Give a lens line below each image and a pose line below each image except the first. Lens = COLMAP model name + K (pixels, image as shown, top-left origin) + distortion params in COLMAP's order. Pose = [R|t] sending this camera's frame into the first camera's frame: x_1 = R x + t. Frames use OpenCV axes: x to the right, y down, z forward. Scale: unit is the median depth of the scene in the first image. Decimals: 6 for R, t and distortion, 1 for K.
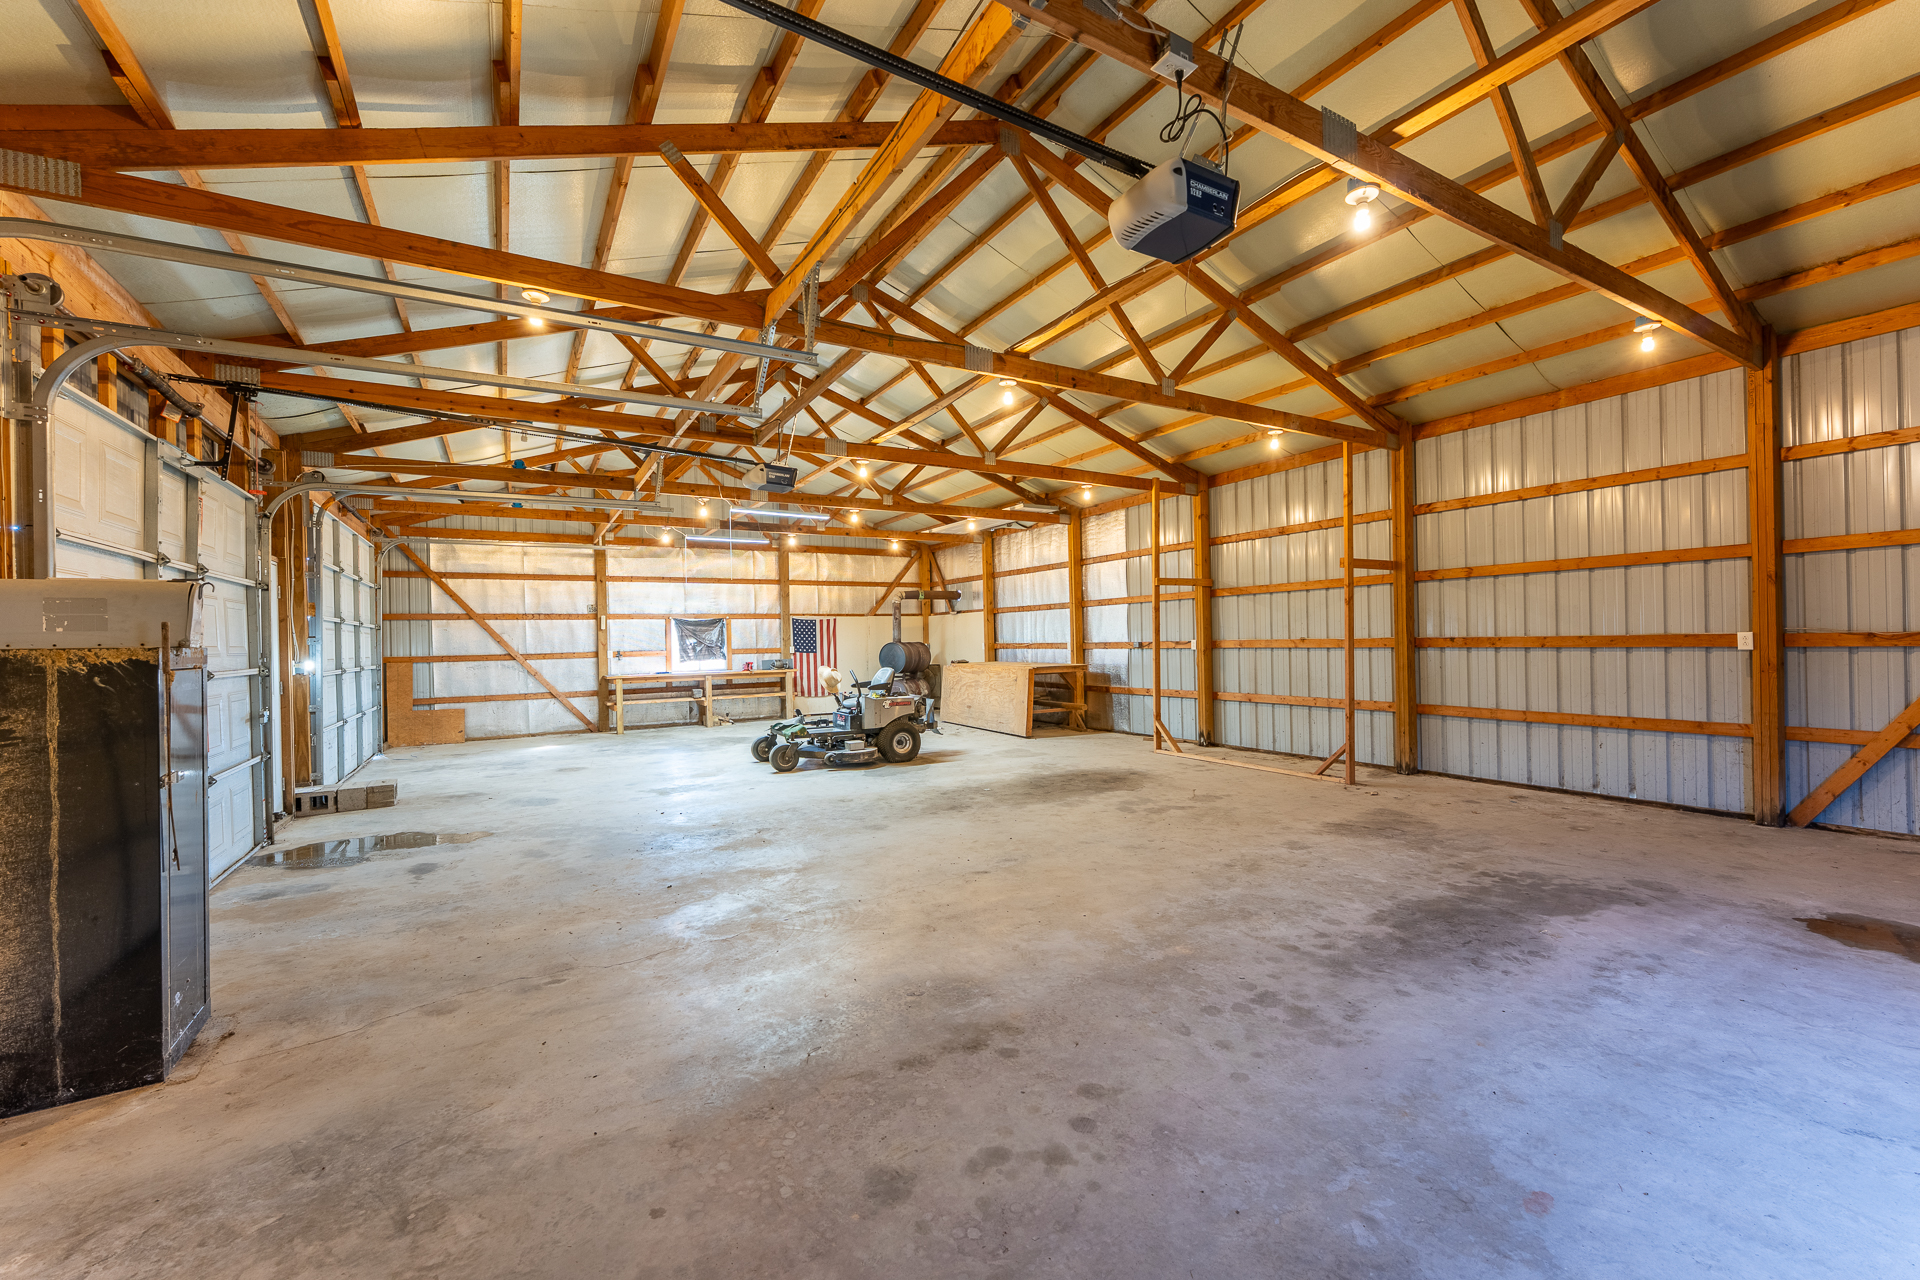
lens RADIAL K [[769.3, 0, 963.2], [0, 769.3, 639.6], [0, 0, 1]] dist [0.000638, -0.000563]
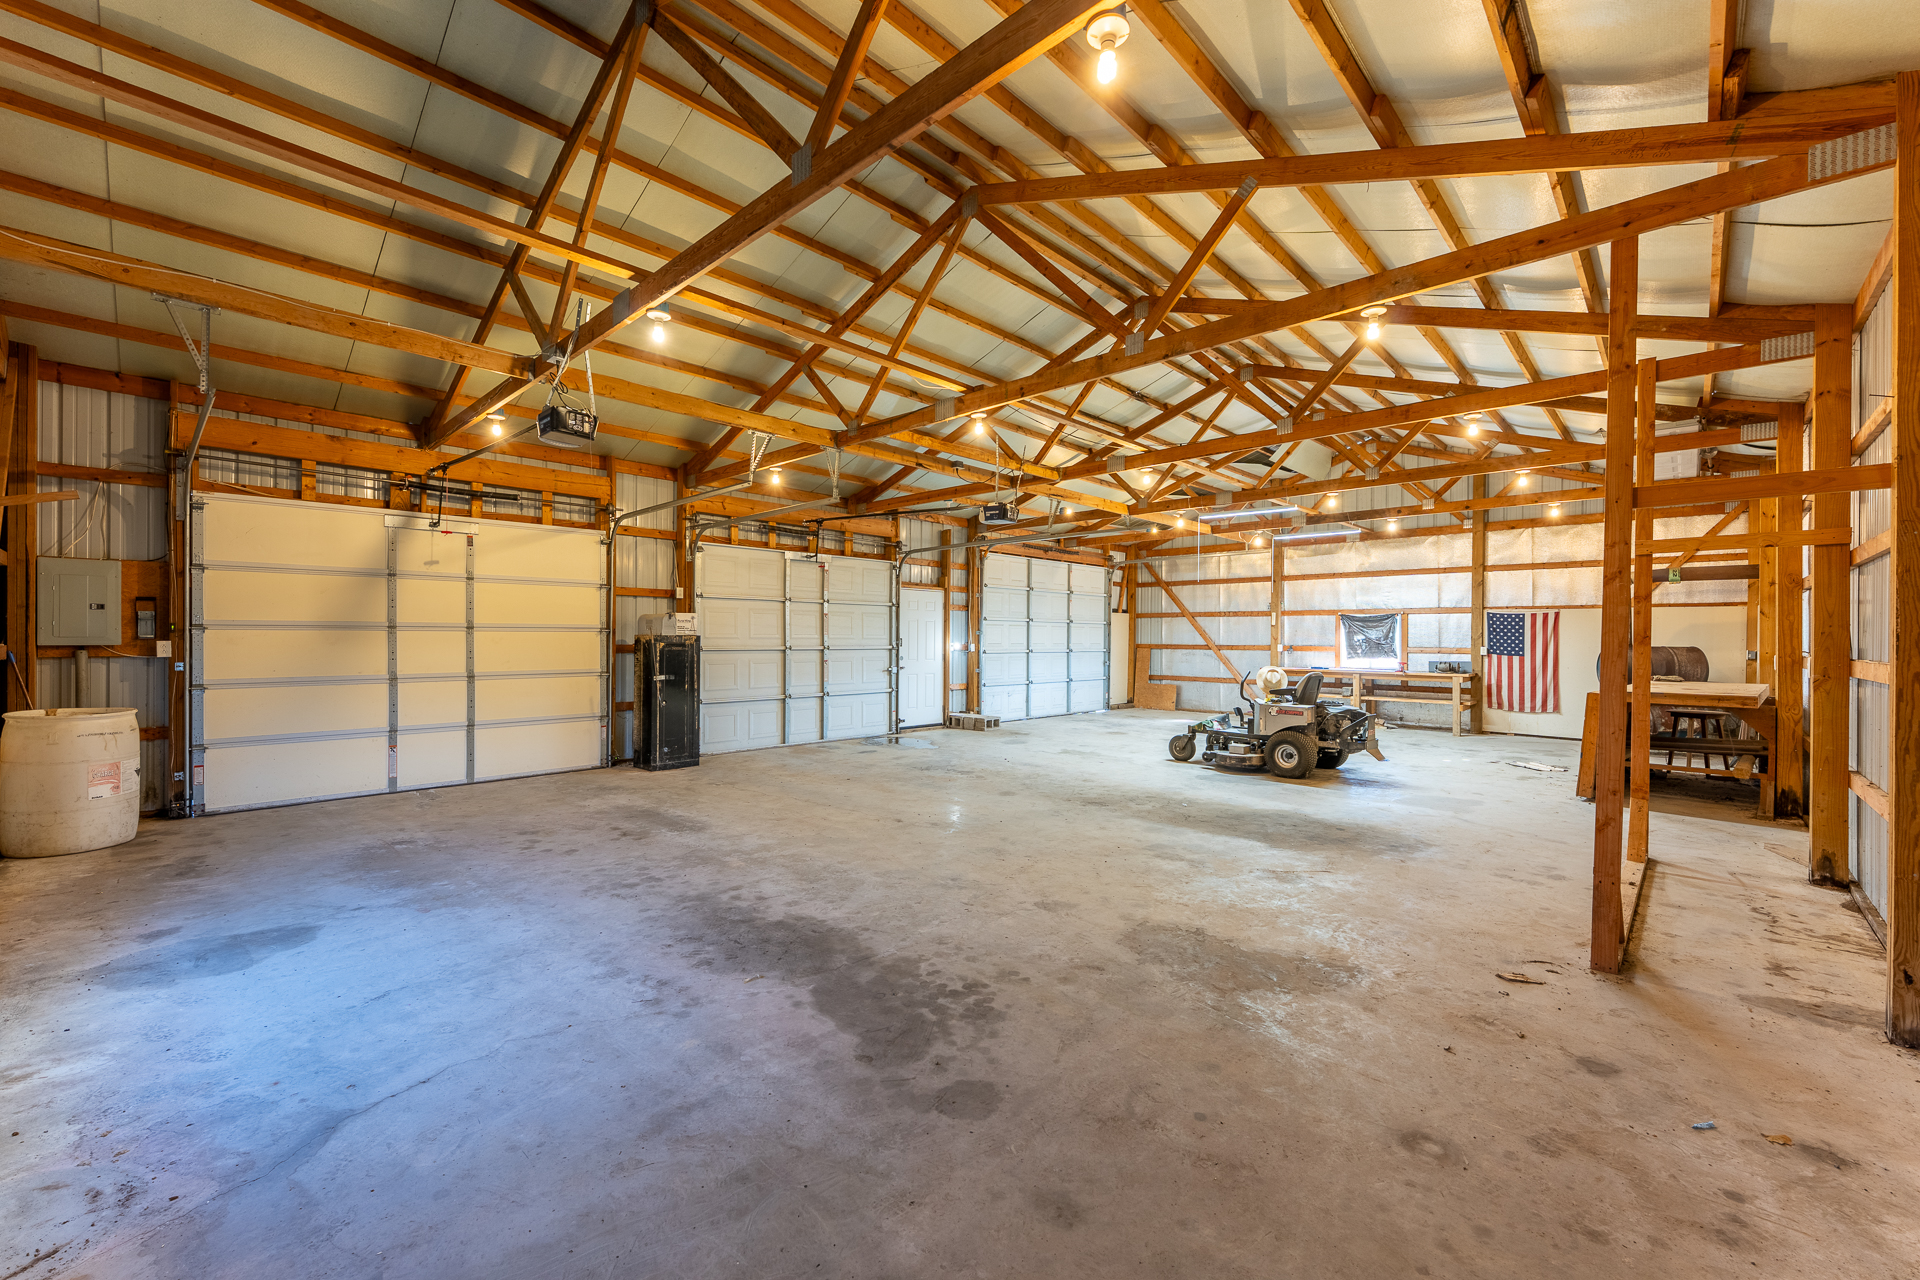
lens RADIAL K [[769.3, 0, 963.2], [0, 769.3, 639.6], [0, 0, 1]] dist [0.000638, -0.000563]
pose [[0.272668, 0.024608, -0.961793, 1.526095], [-0.012724, 0.999678, 0.021969, -0.036300], [0.962024, 0.006248, 0.272894, 0.889978]]
